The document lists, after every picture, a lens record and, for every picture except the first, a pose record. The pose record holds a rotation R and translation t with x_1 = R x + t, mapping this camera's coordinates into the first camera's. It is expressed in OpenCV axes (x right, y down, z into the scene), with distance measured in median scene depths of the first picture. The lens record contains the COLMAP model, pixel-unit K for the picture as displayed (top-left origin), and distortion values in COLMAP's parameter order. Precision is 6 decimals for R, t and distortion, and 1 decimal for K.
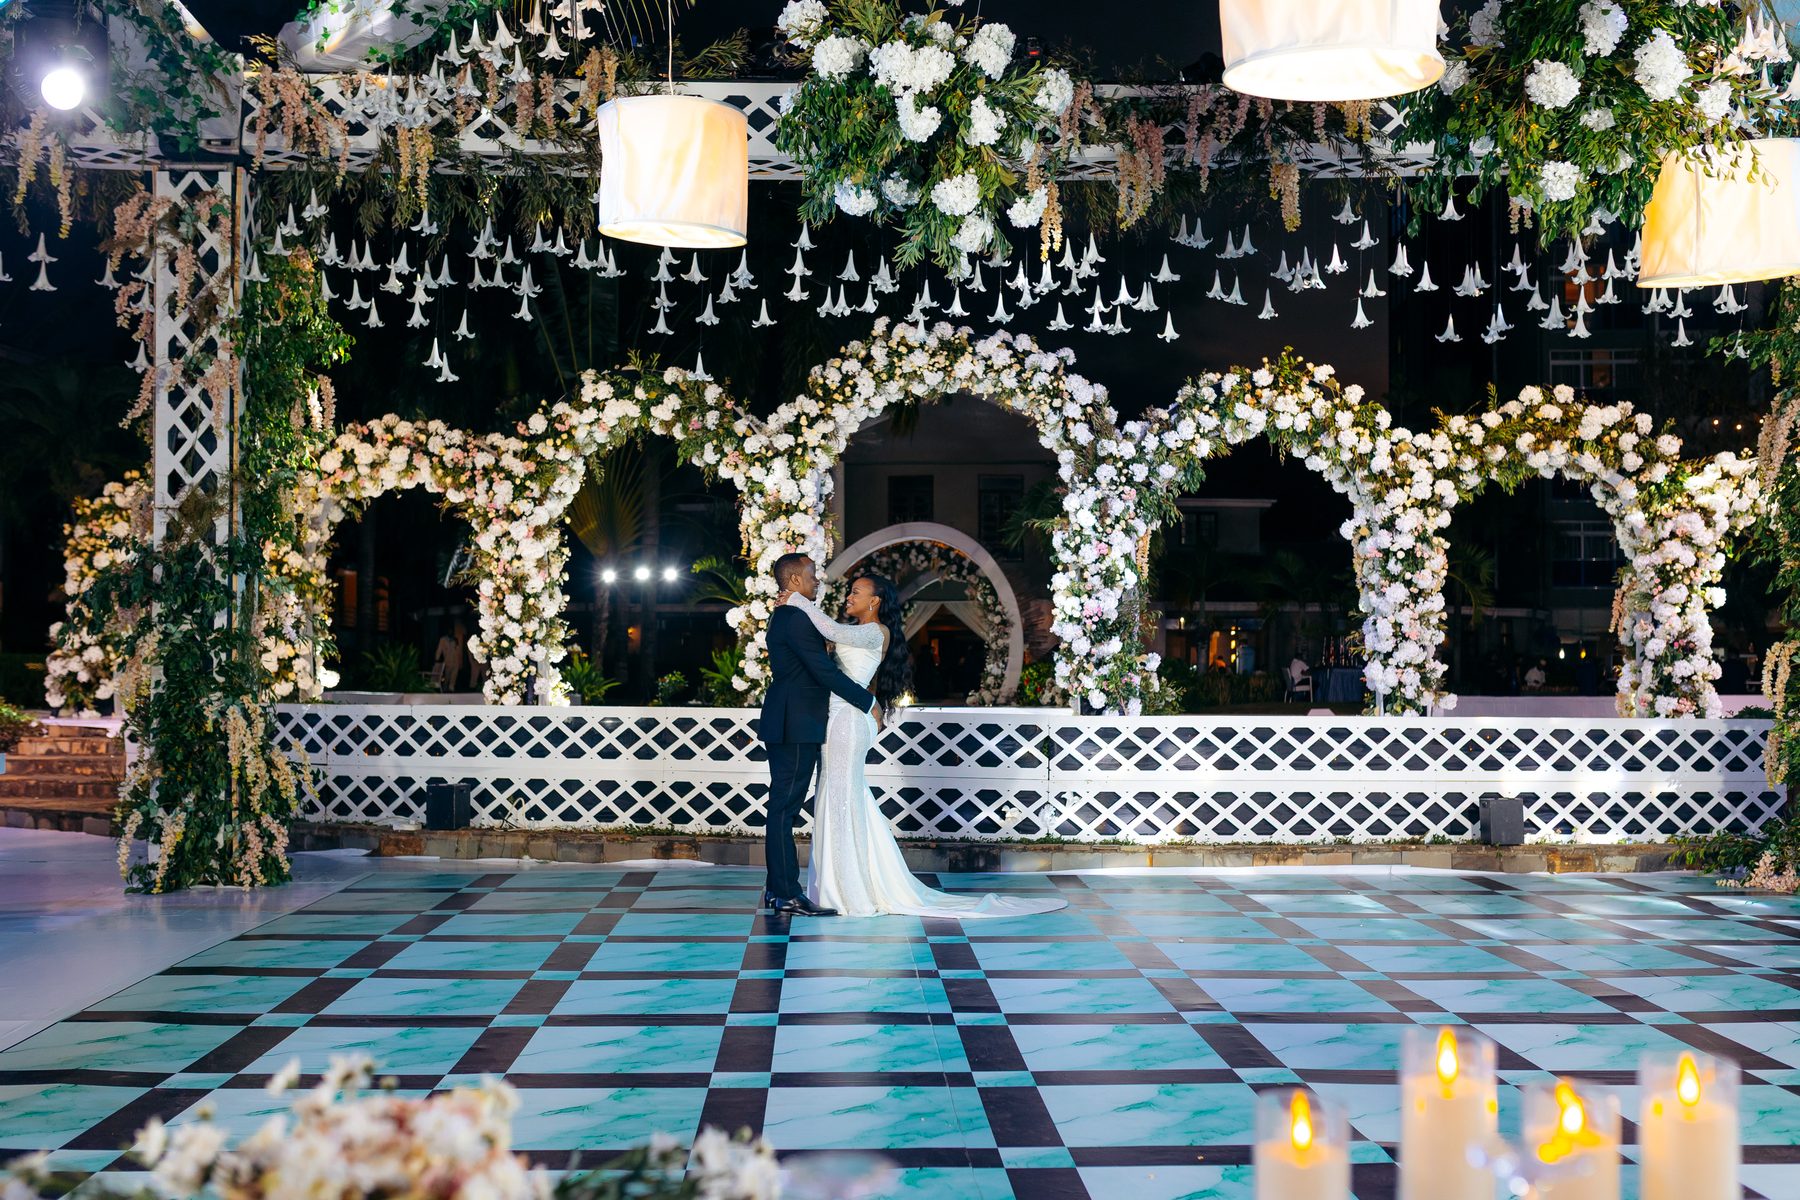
lens RADIAL K [[1754.2, 0, 881.9], [0, 1754.2, 637.8], [0, 0, 1]] dist [-0.005784, 0.014920]
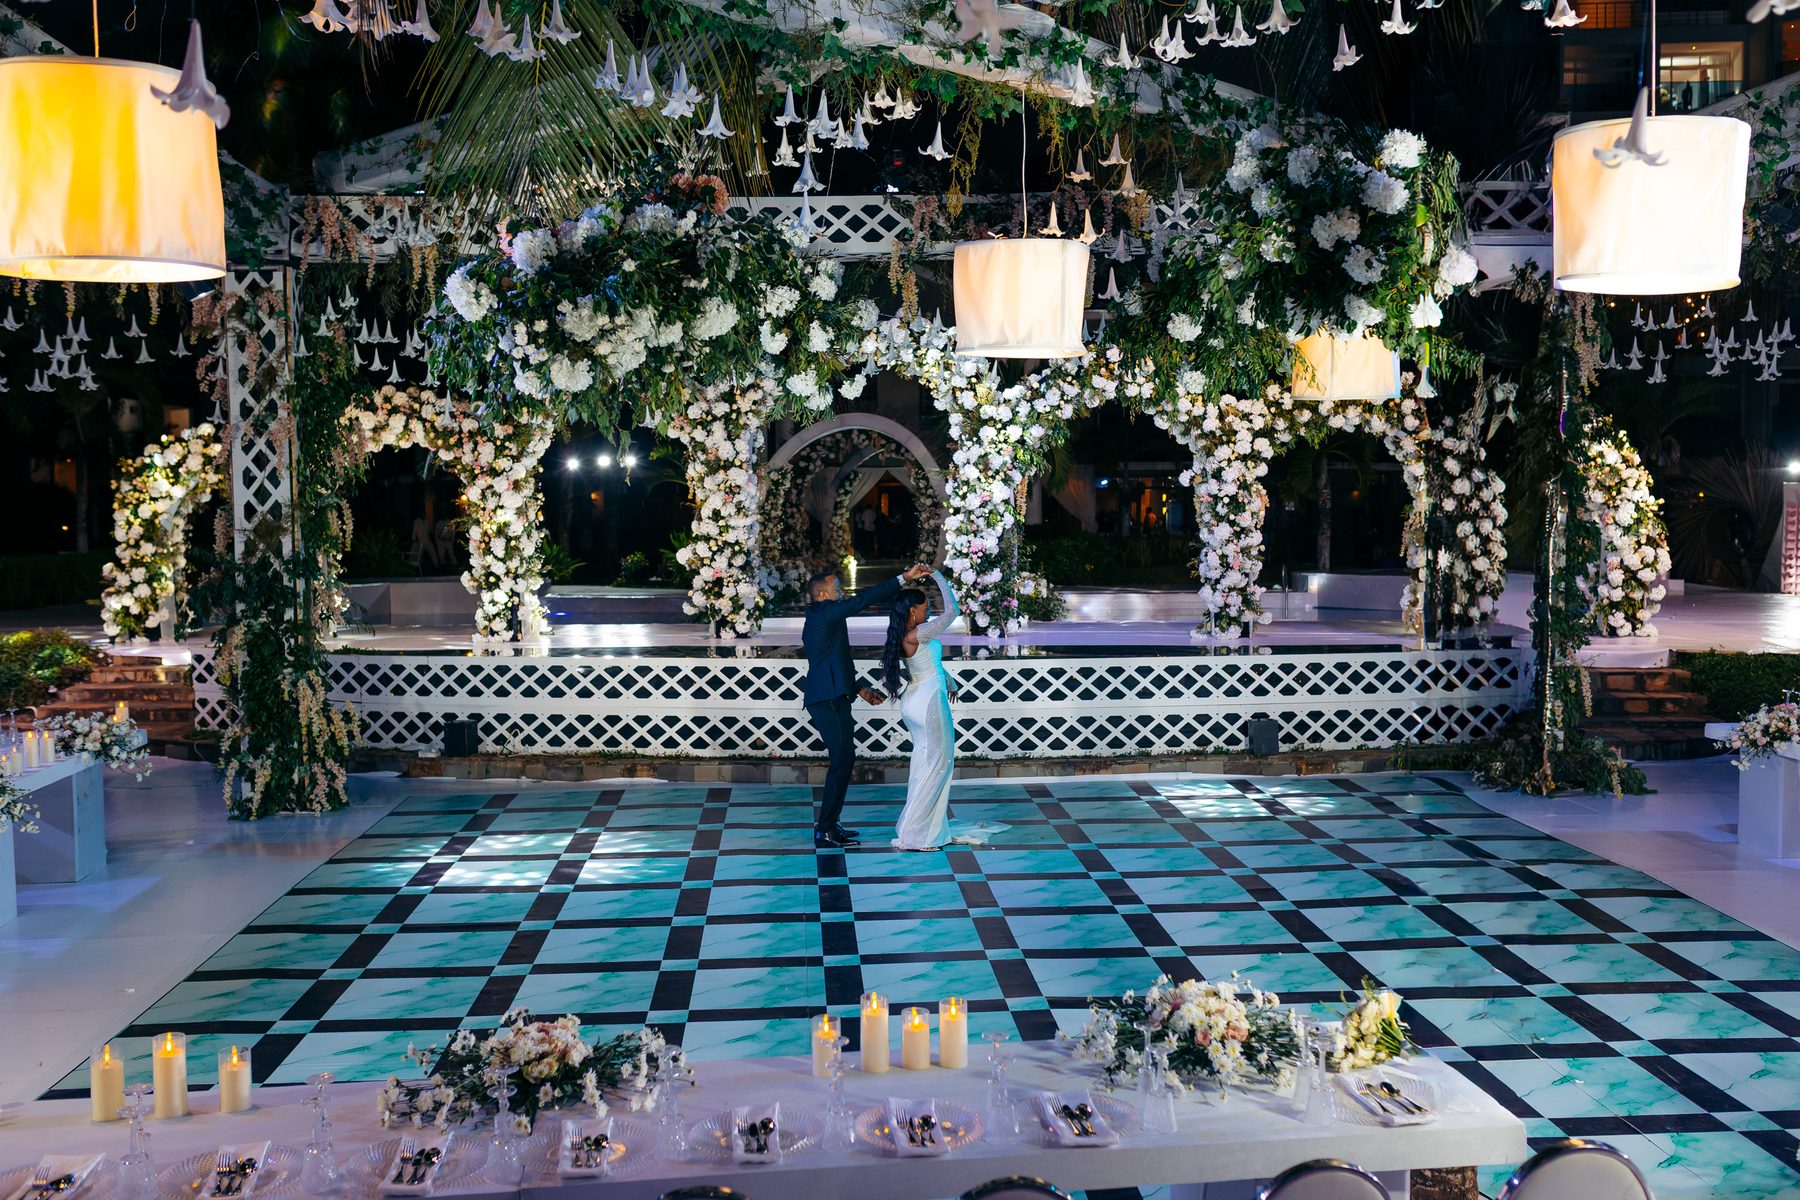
lens RADIAL K [[1741.8, 0, 900.0], [0, 1741.8, 600.0], [0, 0, 1]] dist [-0.002571, -0.001791]
pose [[0.999363, -0.017702, 0.030987, 0.028710], [0.015293, 0.996967, 0.076313, -0.073852], [-0.032244, -0.075790, 0.996602, -0.211940]]
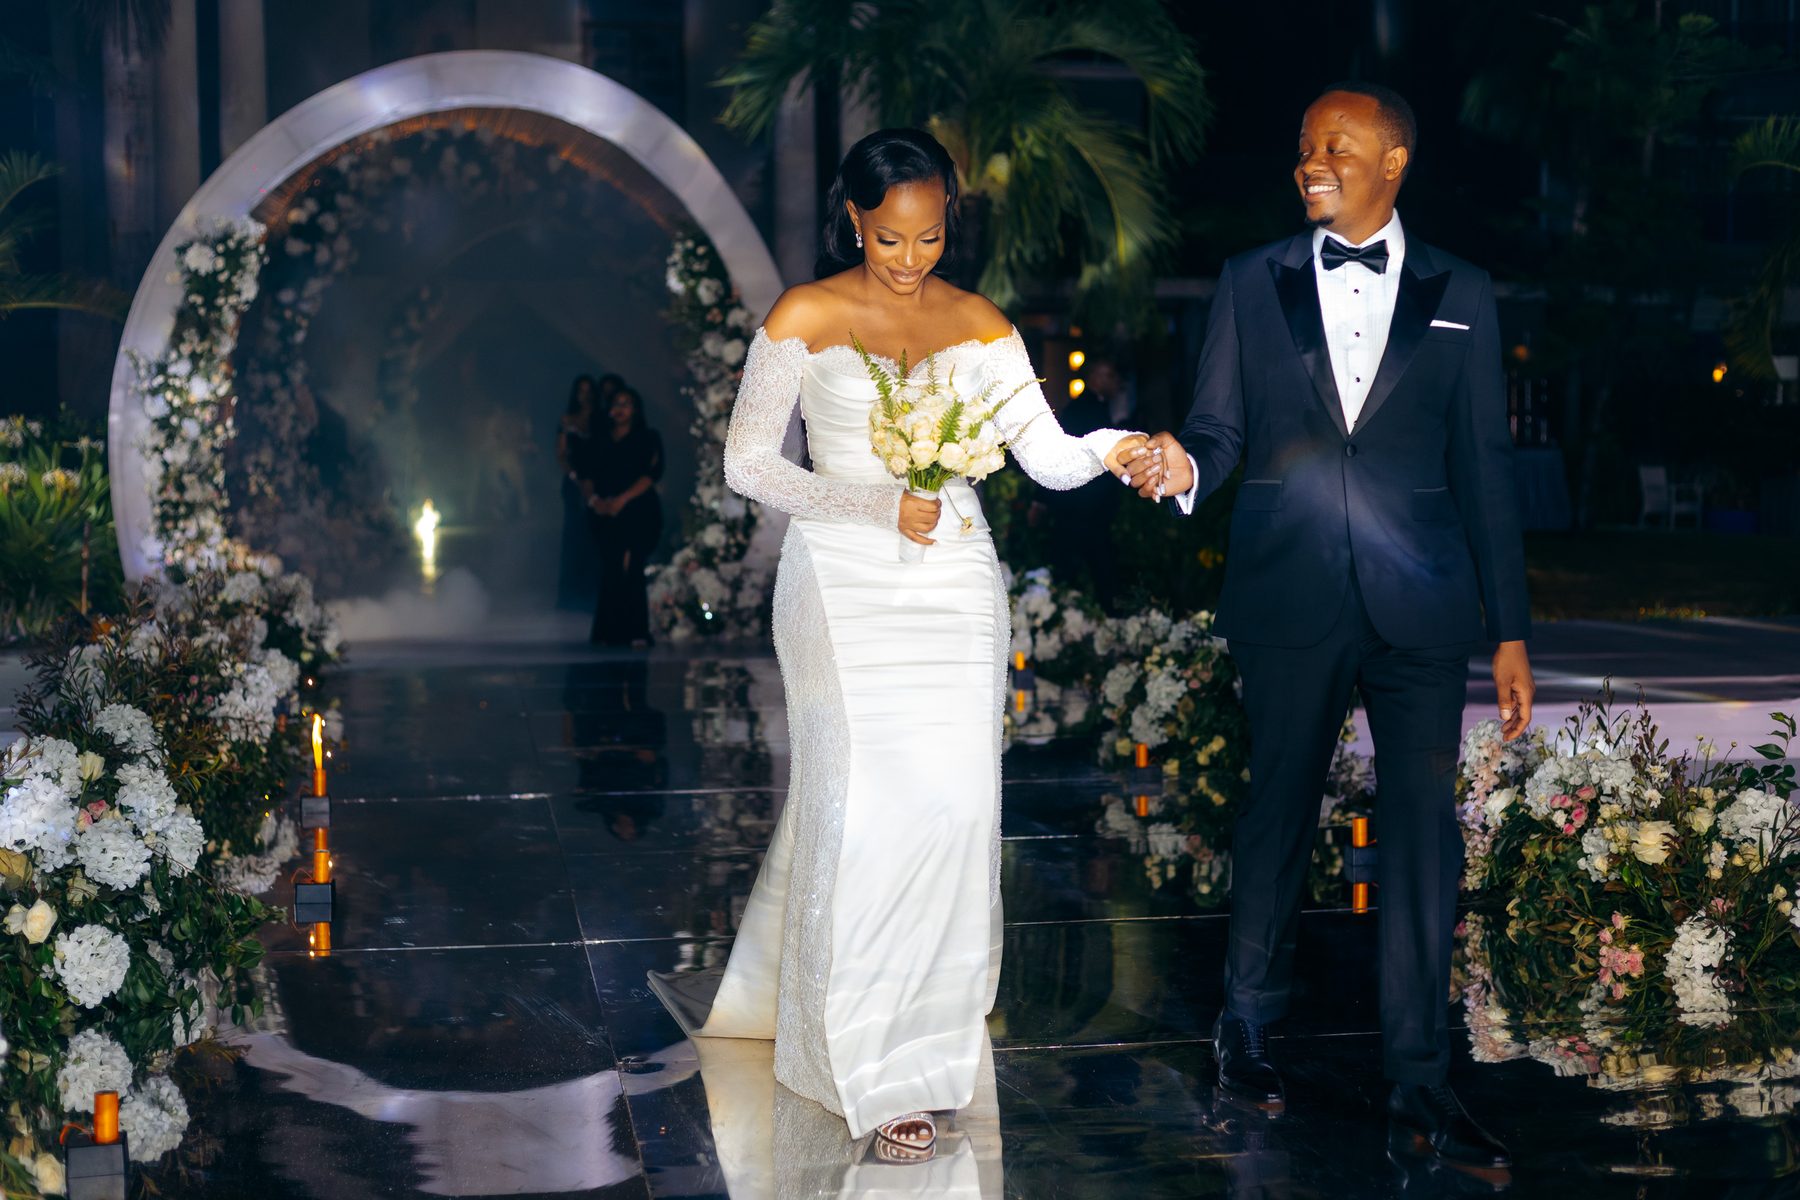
lens RADIAL K [[2653.6, 0, 900.0], [0, 2653.6, 600.0], [0, 0, 1]] dist [0.001437, 0.022793]
pose [[0.979628, -0.026726, 0.199036, -0.008963], [0.005581, 0.994345, 0.106051, -0.037962], [-0.200745, -0.102780, 0.974237, 1.135519]]
